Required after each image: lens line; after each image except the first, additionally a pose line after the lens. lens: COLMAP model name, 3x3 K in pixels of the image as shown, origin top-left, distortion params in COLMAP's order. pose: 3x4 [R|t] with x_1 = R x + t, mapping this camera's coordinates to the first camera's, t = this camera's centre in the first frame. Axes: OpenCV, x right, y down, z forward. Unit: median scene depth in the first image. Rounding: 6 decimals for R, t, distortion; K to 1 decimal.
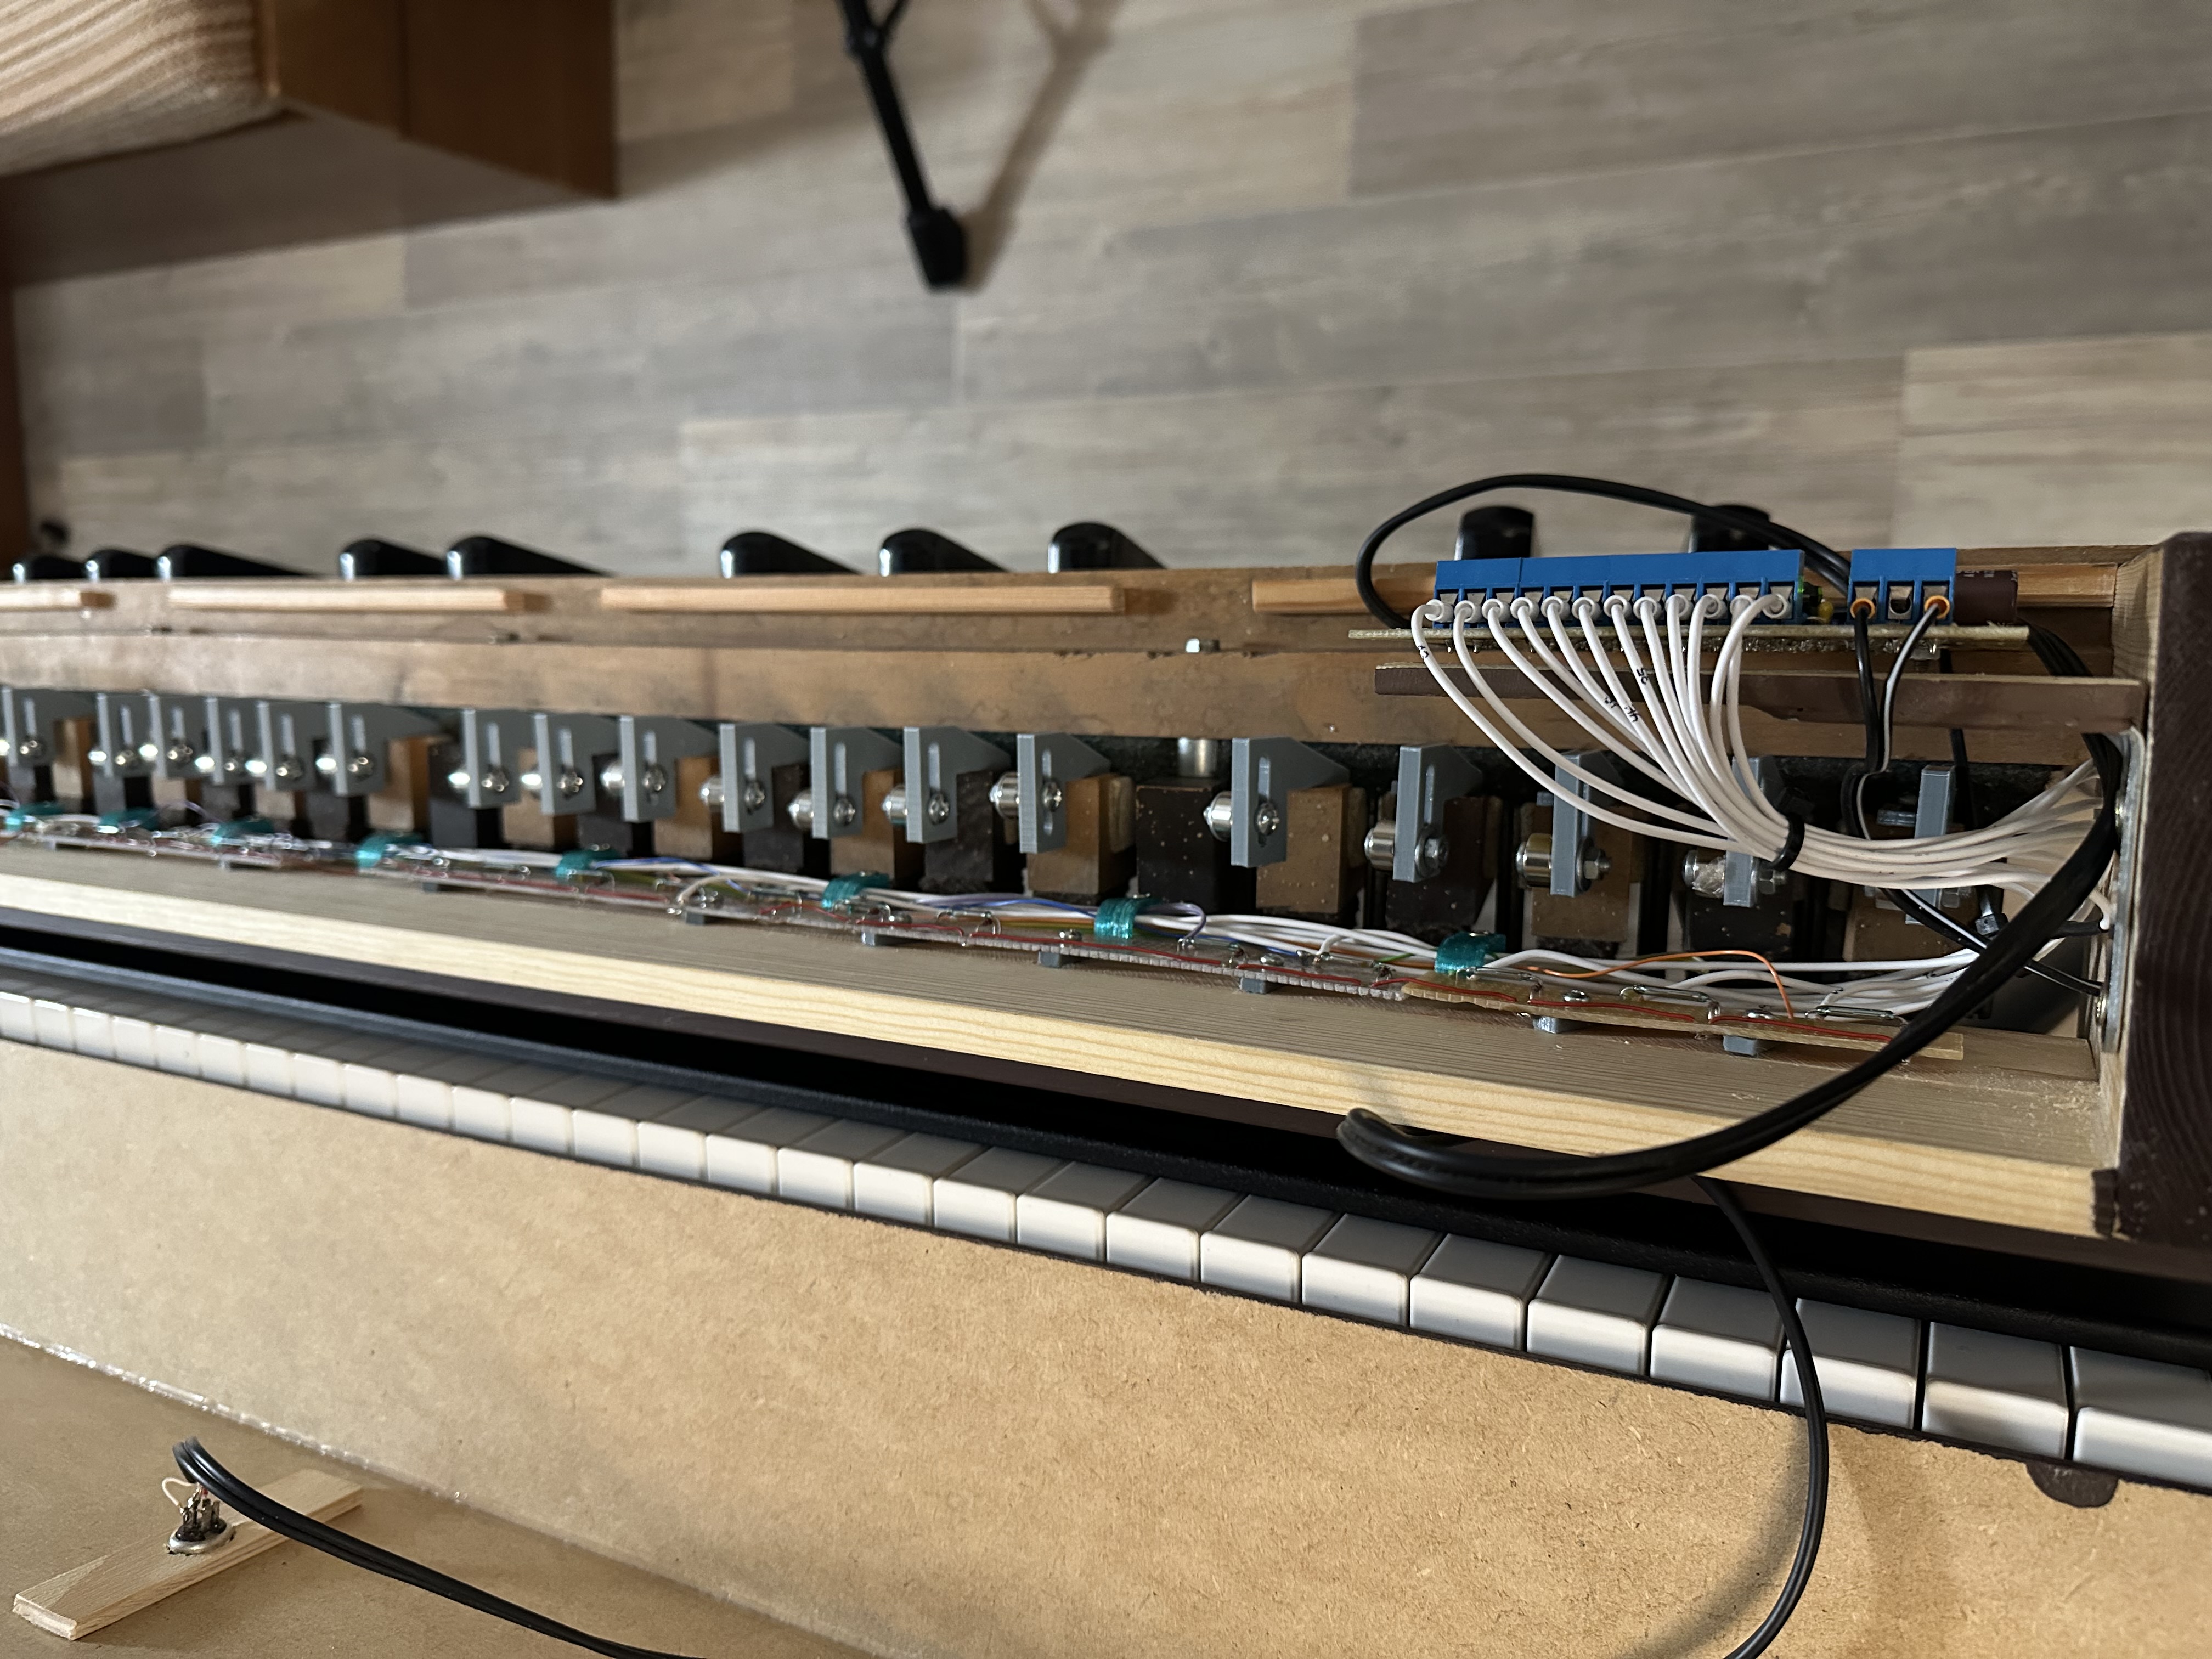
lens RADIAL K [[1588.8, 0, 1110.1], [0, 1588.8, 815.4], [0, 0, 1]] dist [0.006778, -0.030225]
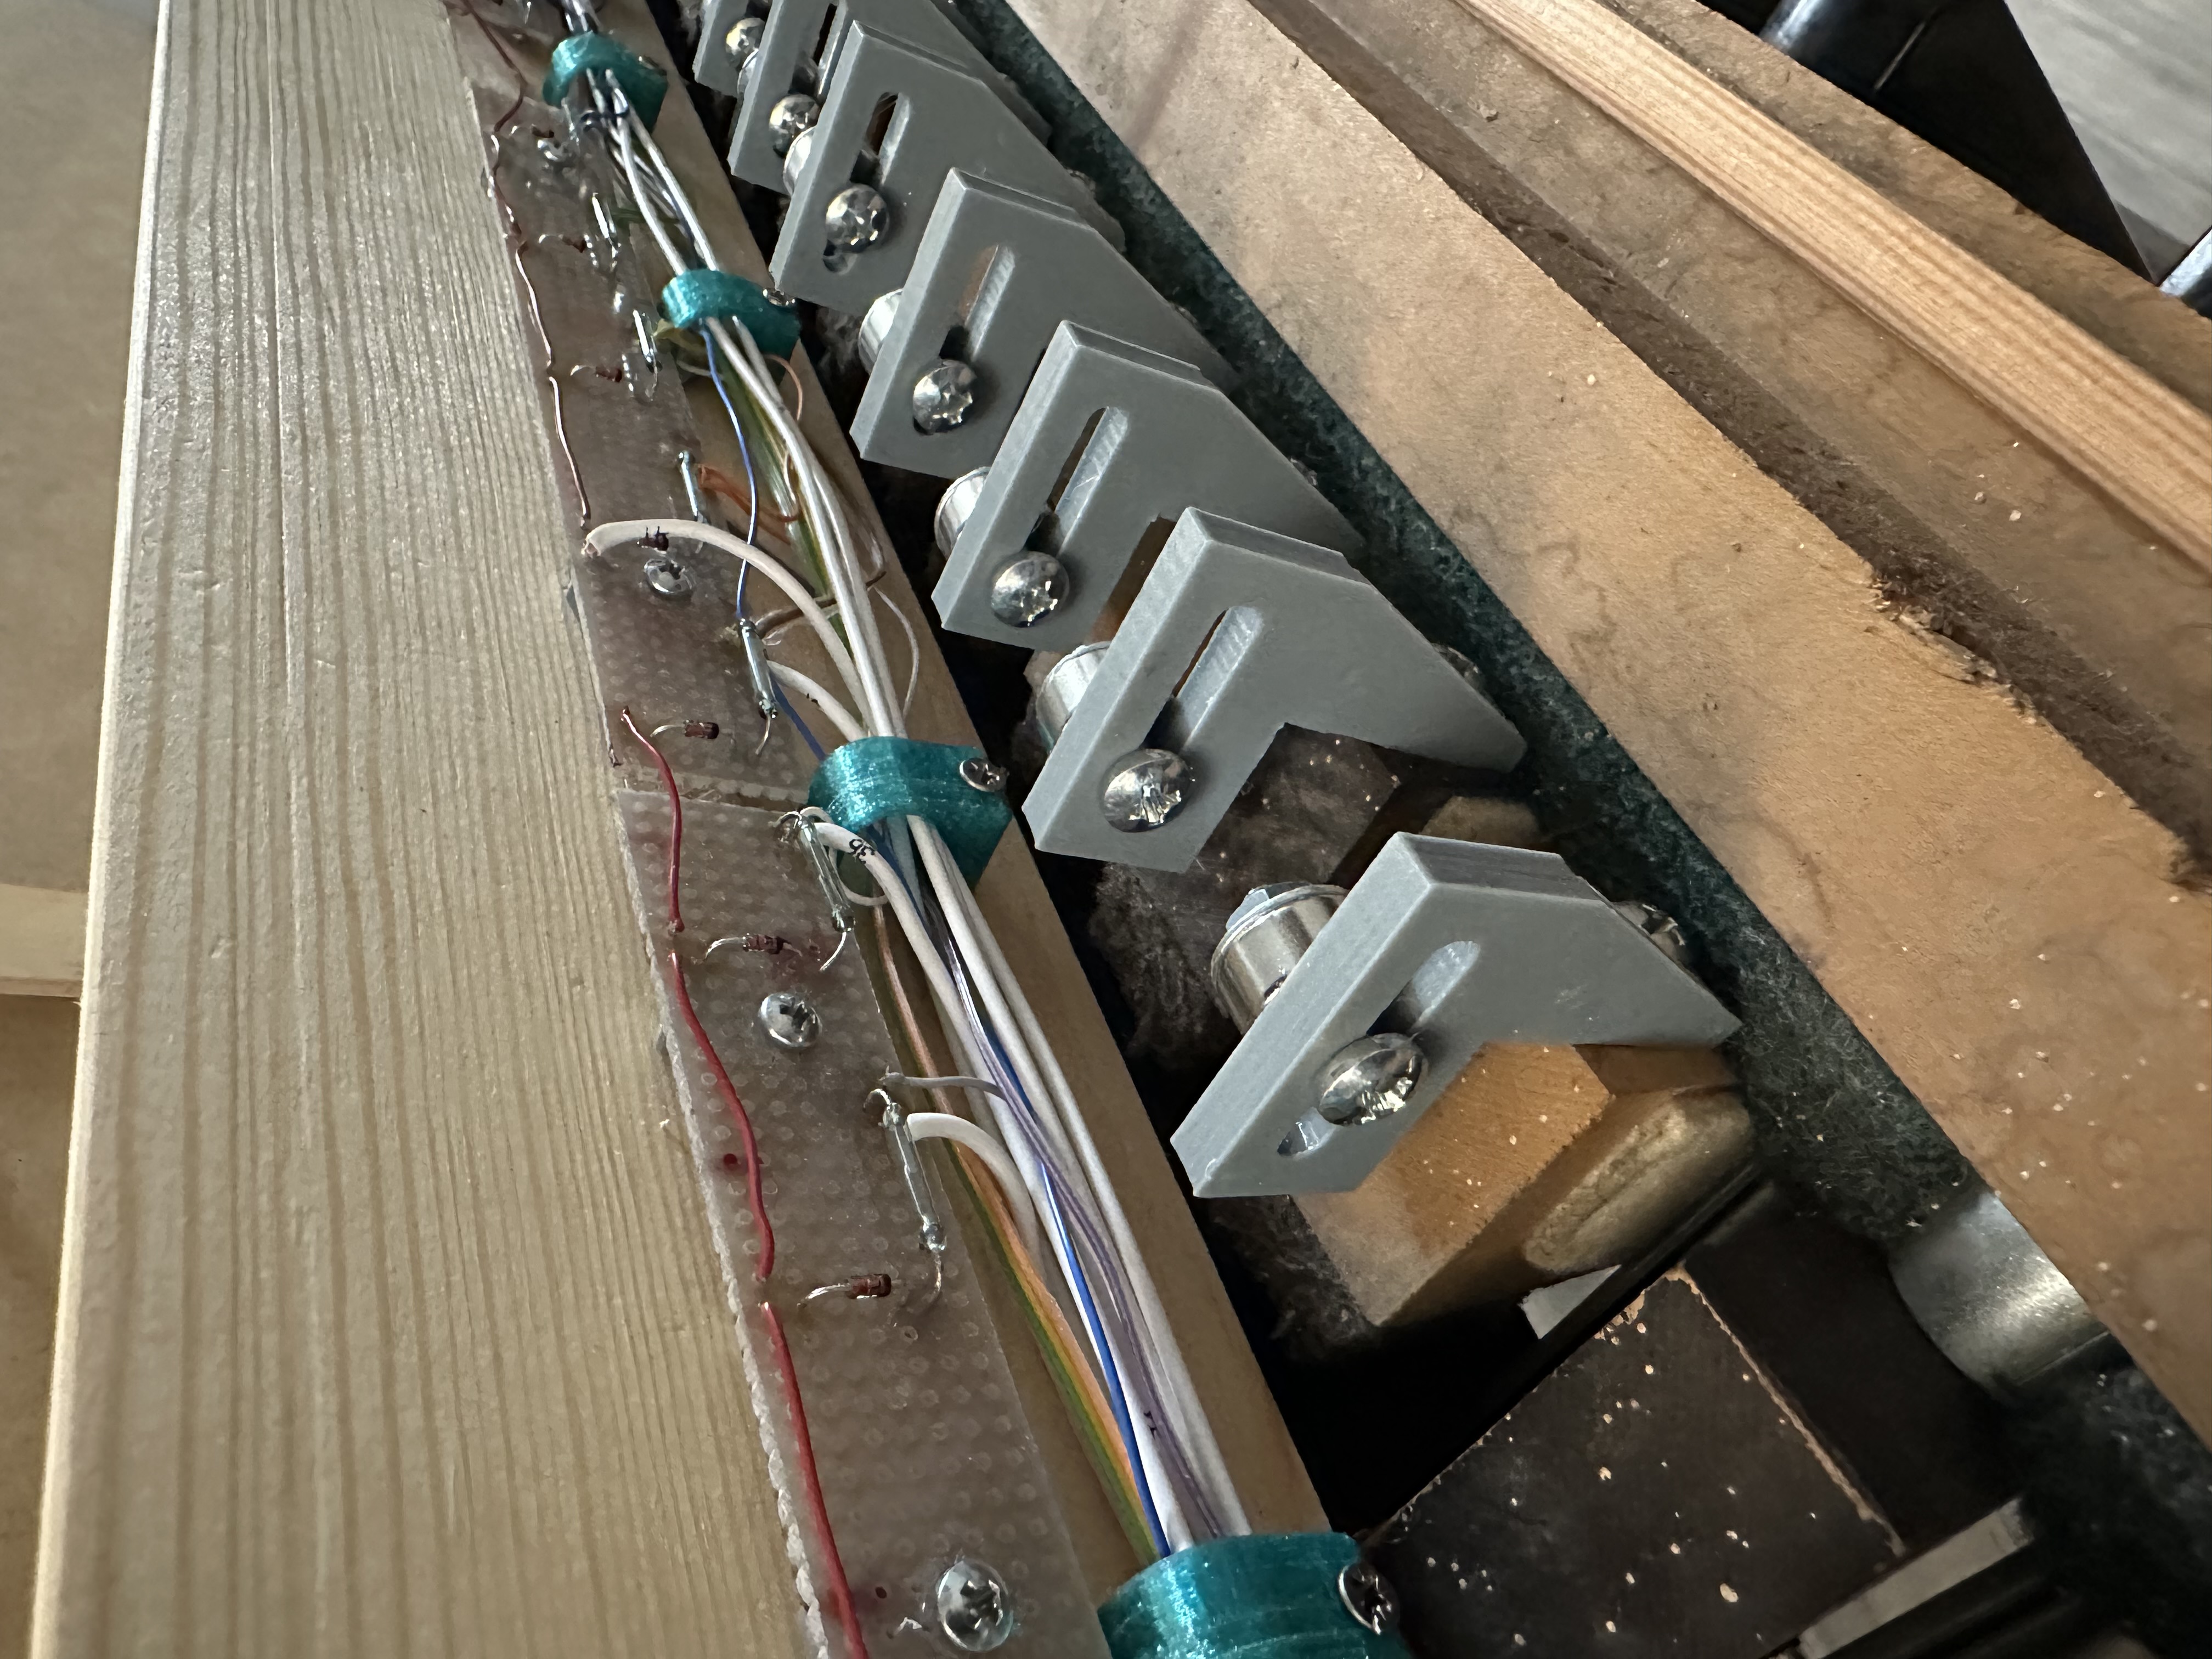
lens RADIAL K [[1588.8, 0, 1009.1], [0, 1588.8, 930.2], [0, 0, 1]] dist [0.006778, -0.030225]
pose [[0.676915, 0.667944, -0.309252, -0.010087], [-0.477036, 0.718071, 0.506766, -0.100328], [0.560556, -0.195513, 0.804706, 0.567702]]
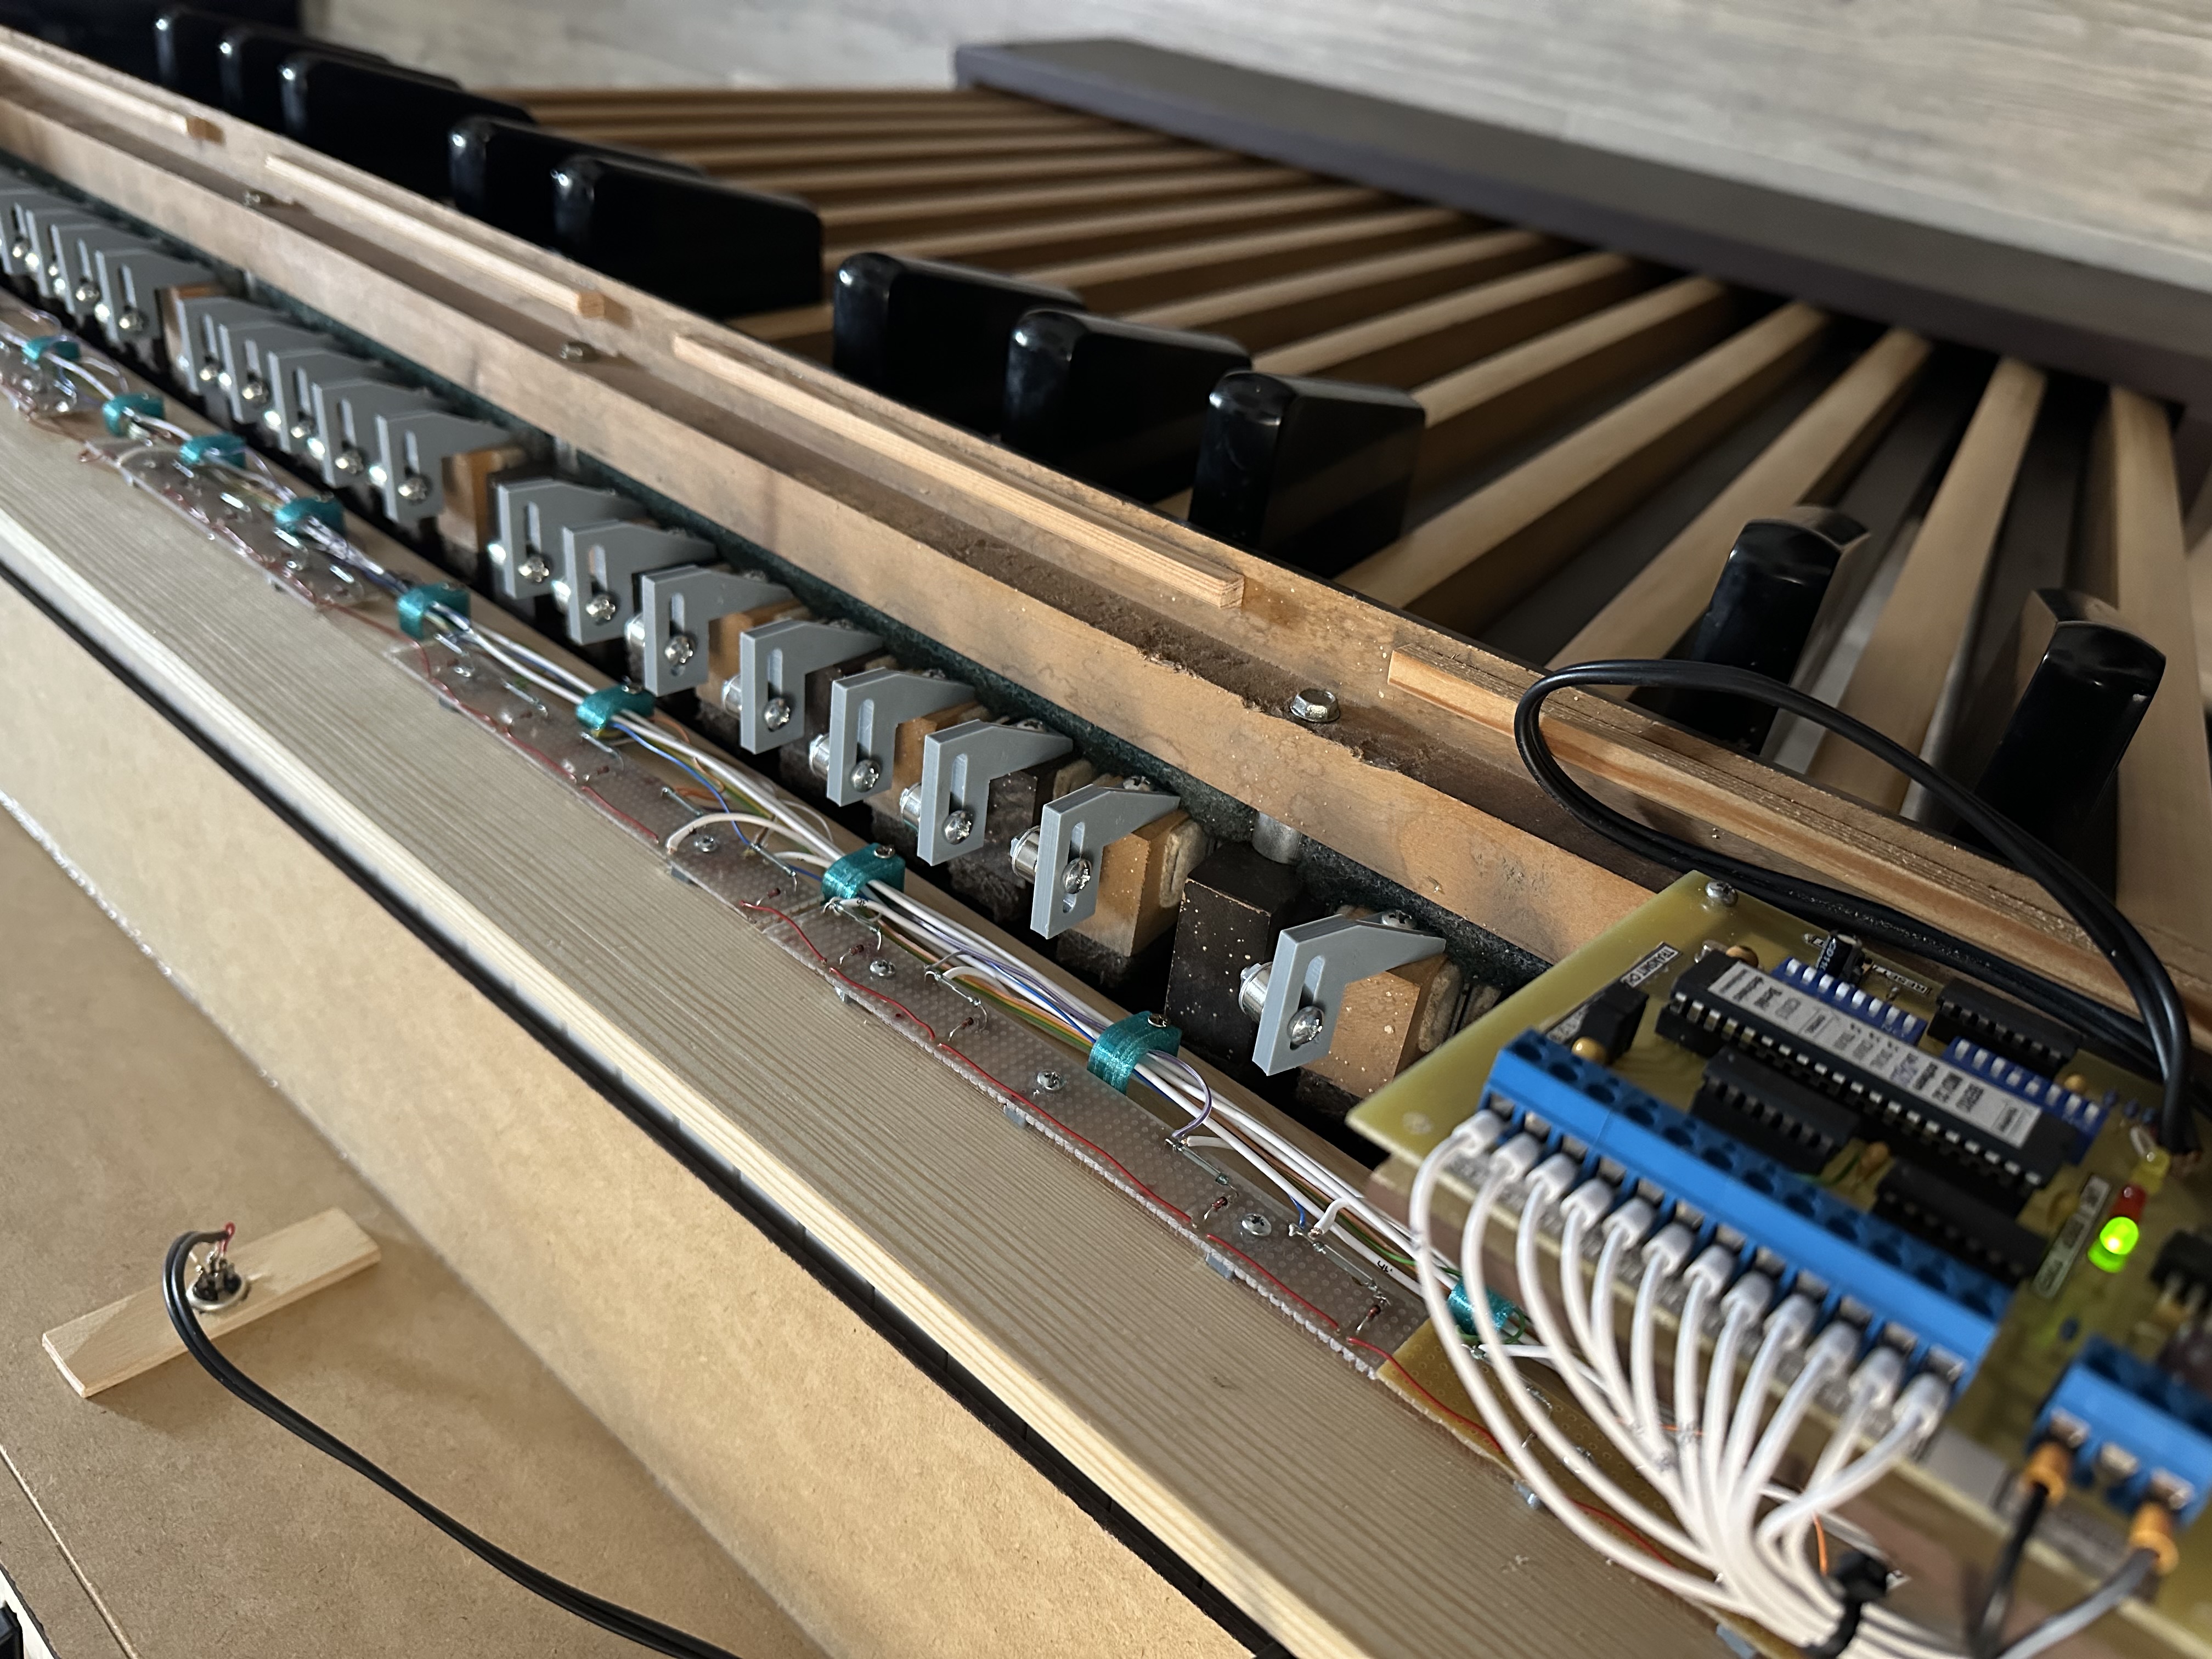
lens RADIAL K [[1588.8, 0, 1128.8], [0, 1588.8, 822.9], [0, 0, 1]] dist [0.006778, -0.030225]
pose [[0.967285, 0.222499, -0.121873, 0.060613], [-0.158884, 0.905833, 0.392712, -0.268622], [0.197775, -0.360501, 0.911551, 0.204875]]
